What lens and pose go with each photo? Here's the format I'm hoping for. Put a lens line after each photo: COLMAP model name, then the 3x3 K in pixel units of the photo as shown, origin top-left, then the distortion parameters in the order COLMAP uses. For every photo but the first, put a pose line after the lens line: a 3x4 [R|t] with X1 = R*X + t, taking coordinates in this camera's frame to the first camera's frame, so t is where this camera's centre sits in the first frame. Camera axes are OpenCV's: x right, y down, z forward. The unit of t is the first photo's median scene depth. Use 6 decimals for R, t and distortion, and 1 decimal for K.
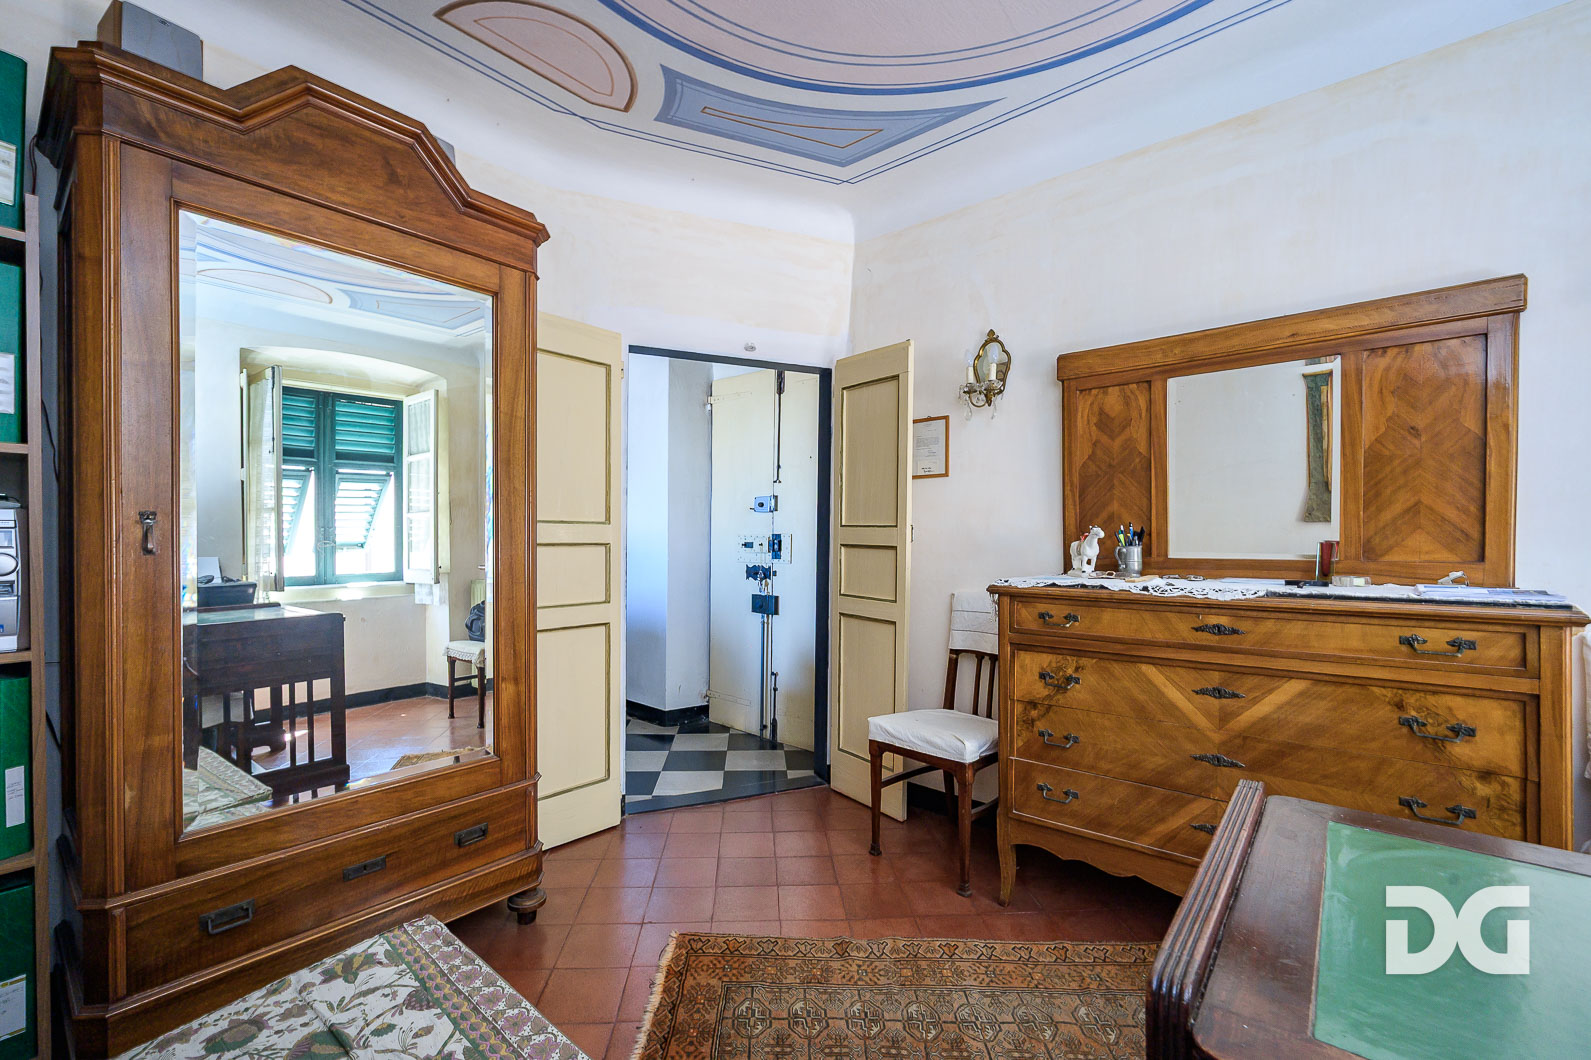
lens RADIAL K [[671.1, 0, 798.9], [0, 671.1, 539.5], [0, 0, 1]] dist [-0.002088, 0.000158]
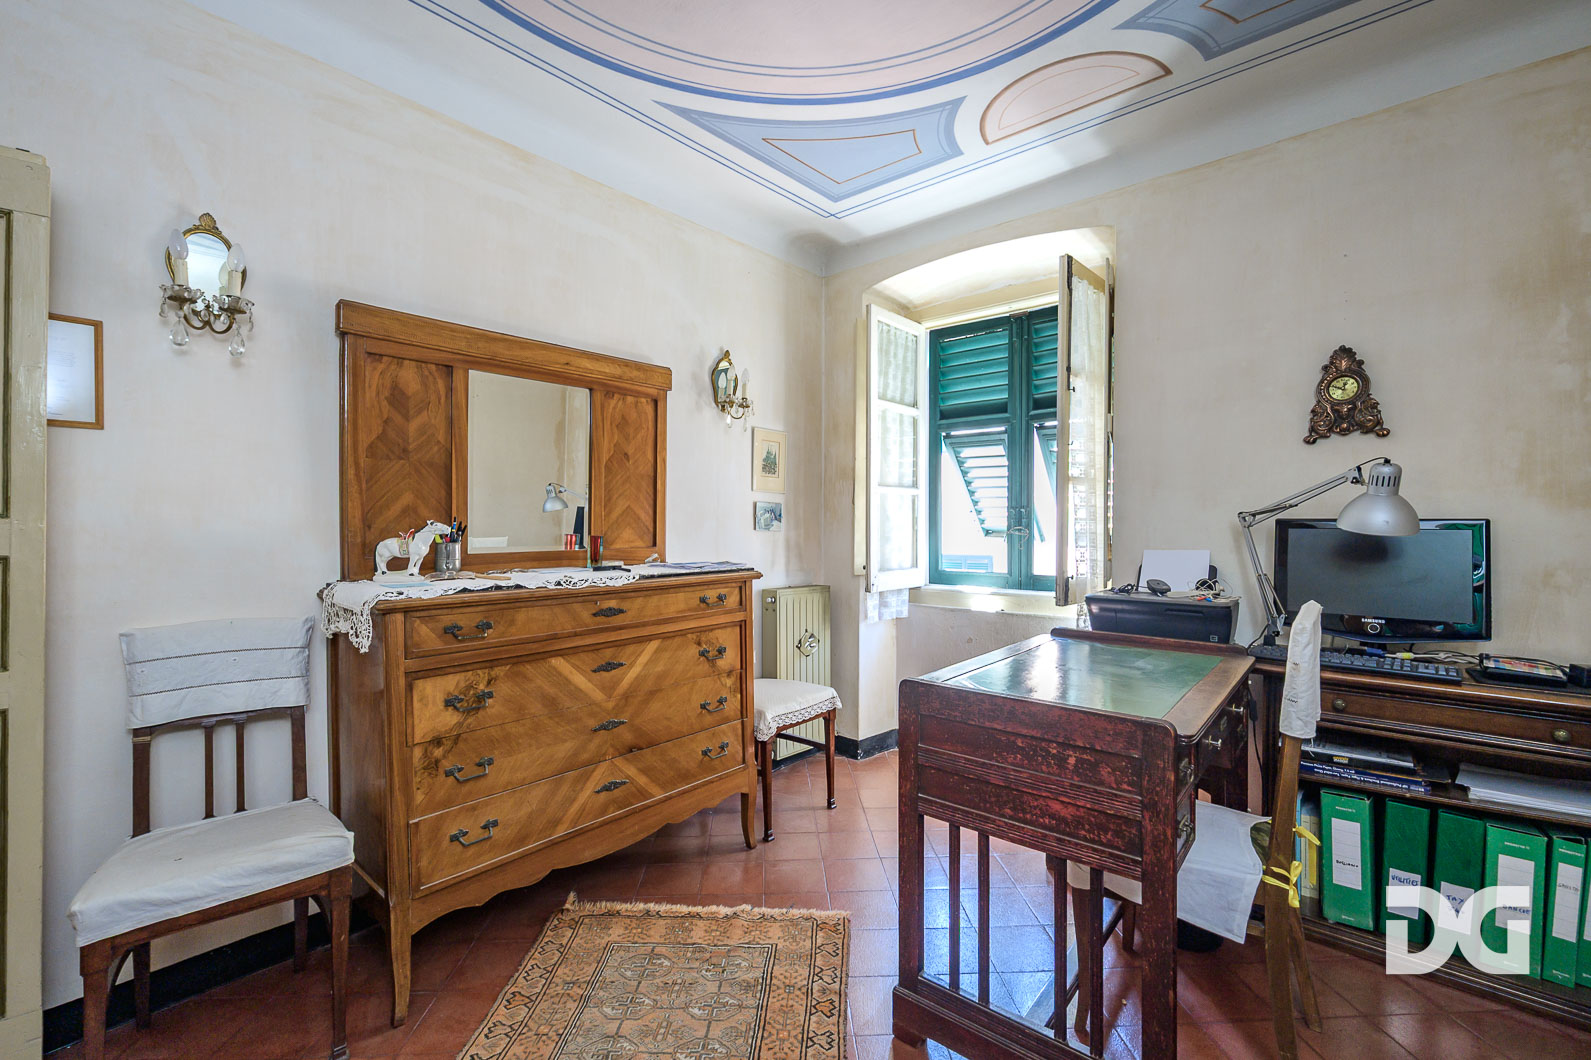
lens RADIAL K [[671.1, 0, 799.4], [0, 671.1, 522.7], [0, 0, 1]] dist [-0.002088, 0.000158]
pose [[0.024562, 0.003588, 0.999692, -0.479883], [0.006546, 0.999972, -0.003749, -0.012631], [-0.999677, 0.006636, 0.024538, 0.581234]]
